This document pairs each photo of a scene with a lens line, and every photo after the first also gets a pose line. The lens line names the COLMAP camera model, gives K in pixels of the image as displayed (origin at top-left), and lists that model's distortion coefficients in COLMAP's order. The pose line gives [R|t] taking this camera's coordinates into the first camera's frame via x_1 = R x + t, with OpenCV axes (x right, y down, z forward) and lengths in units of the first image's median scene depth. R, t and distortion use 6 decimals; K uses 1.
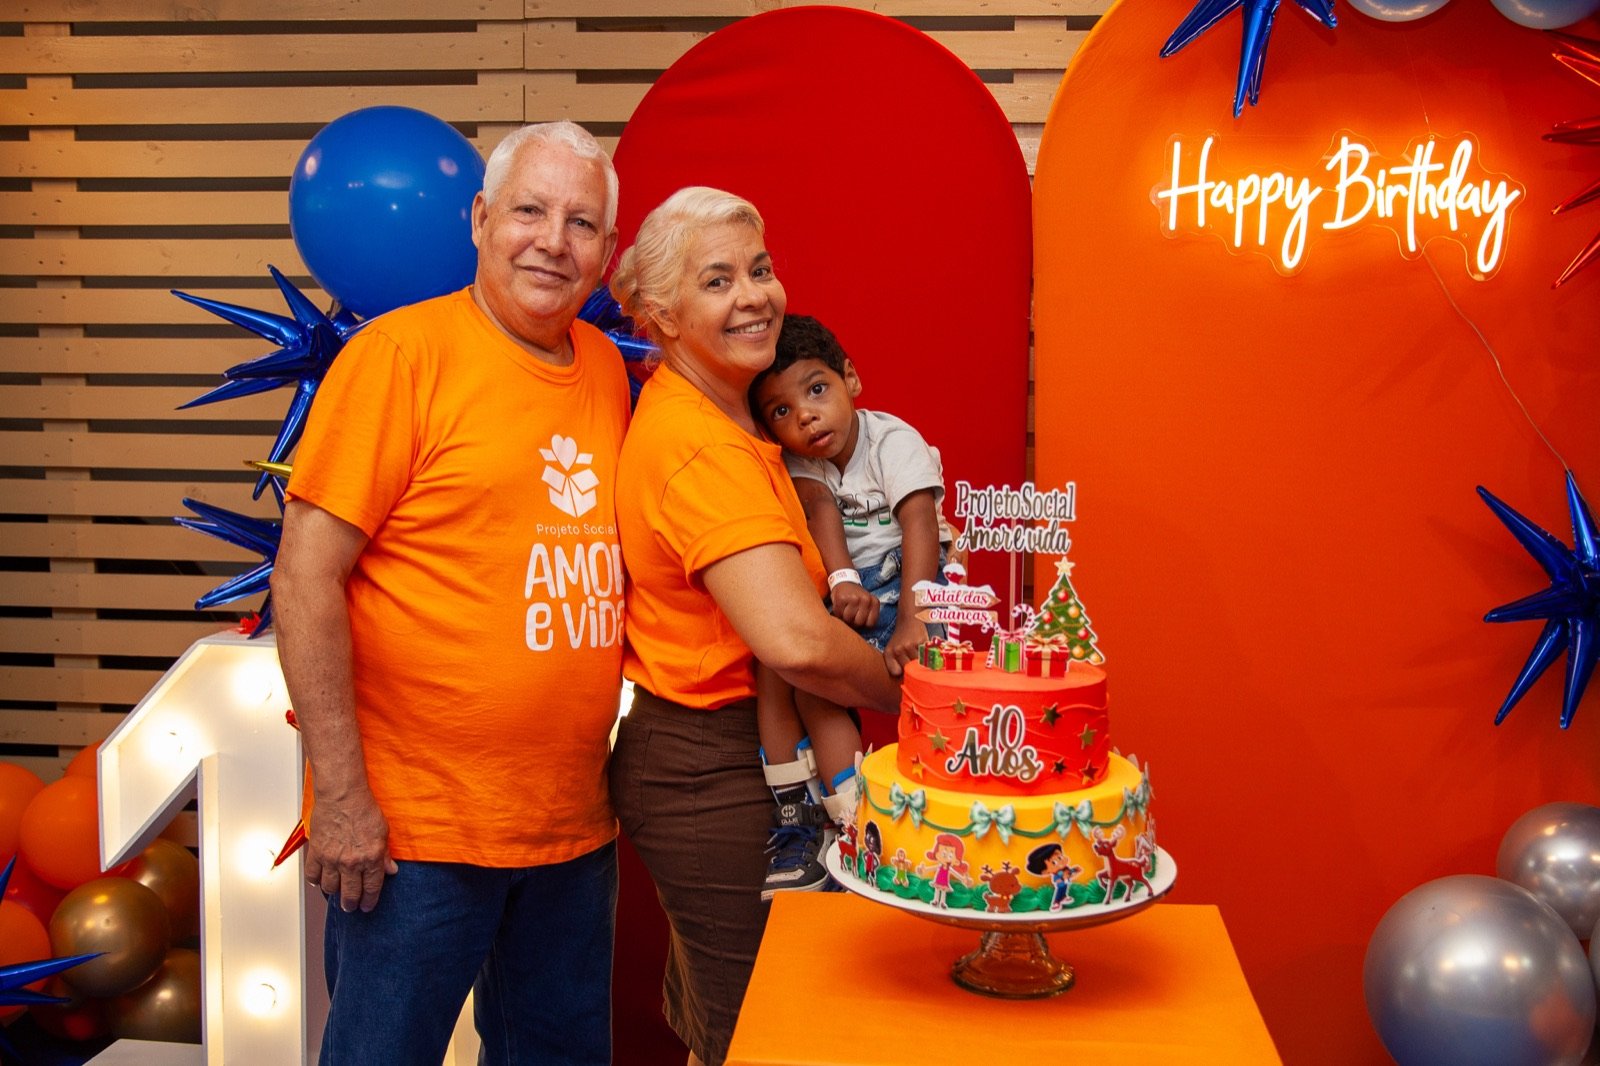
lens RADIAL K [[1892.5, 0, 799.2], [0, 1892.5, 551.7], [0, 0, 1]] dist [-0.024503, 0.049995]
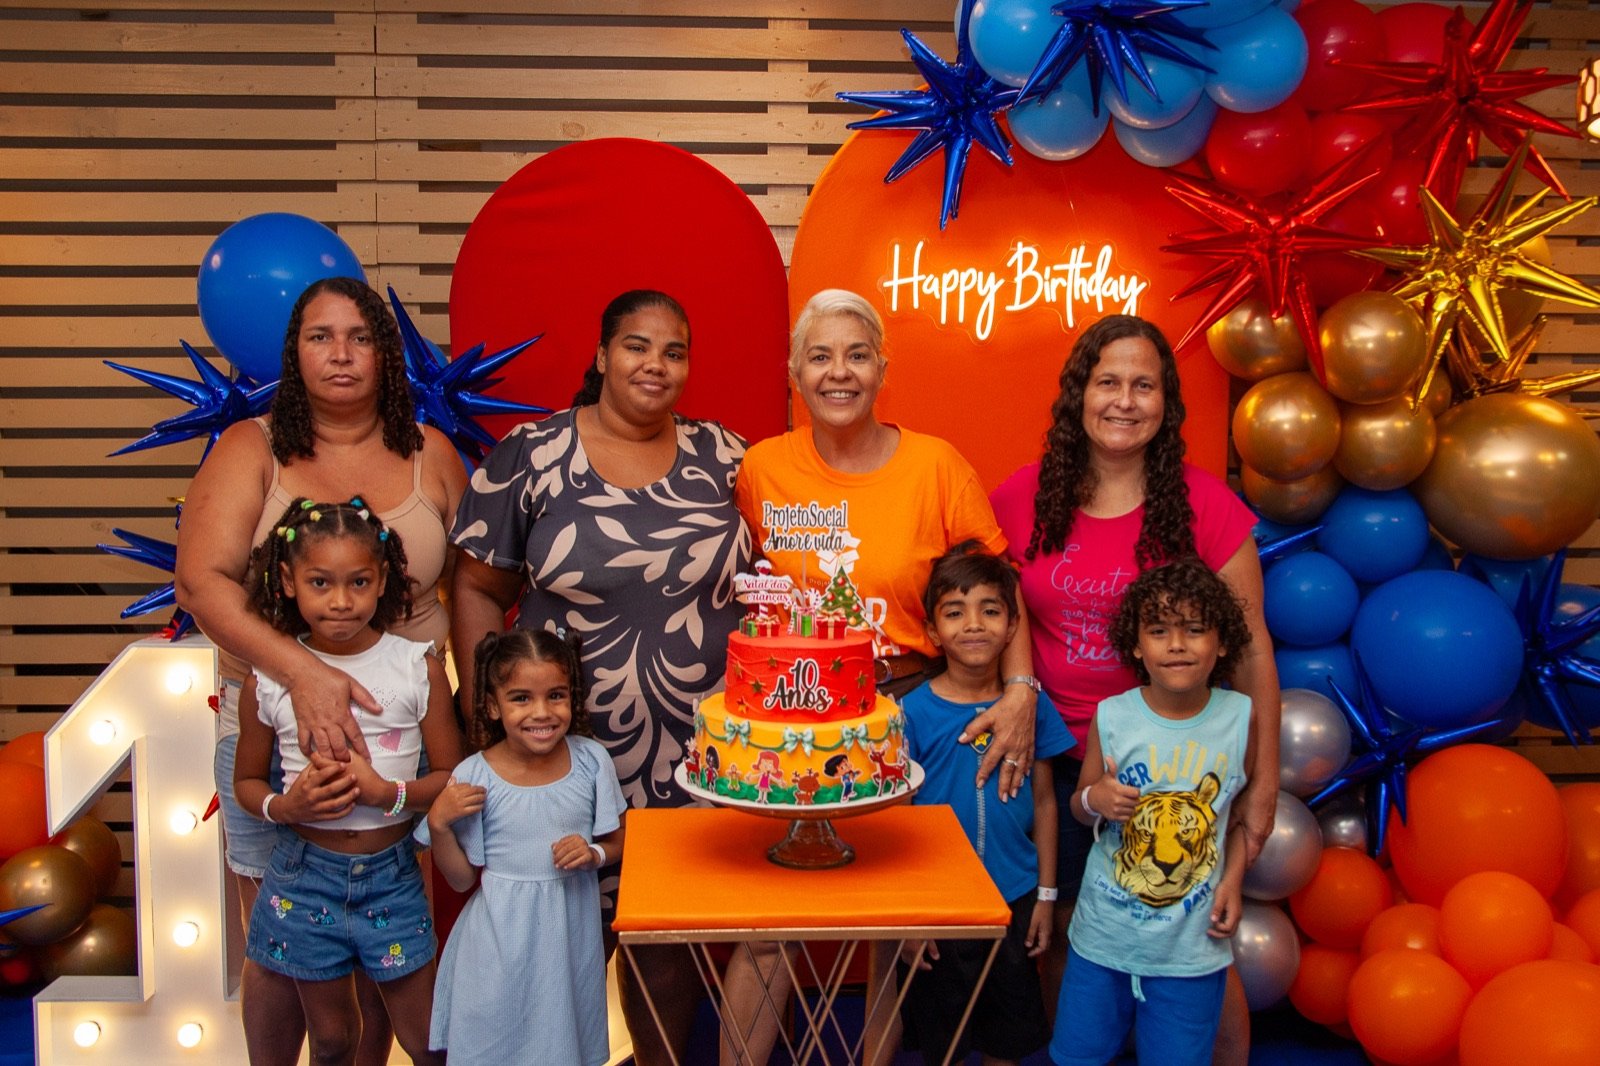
lens RADIAL K [[1775.5, 0, 800.0], [0, 1775.5, 533.0], [0, 0, 1]] dist [-0.065444, 0.021759]
pose [[0.986775, -0.019017, 0.160978, -0.101977], [0.023416, 0.999401, -0.025477, 0.020203], [-0.160397, 0.028910, 0.986629, -0.297477]]
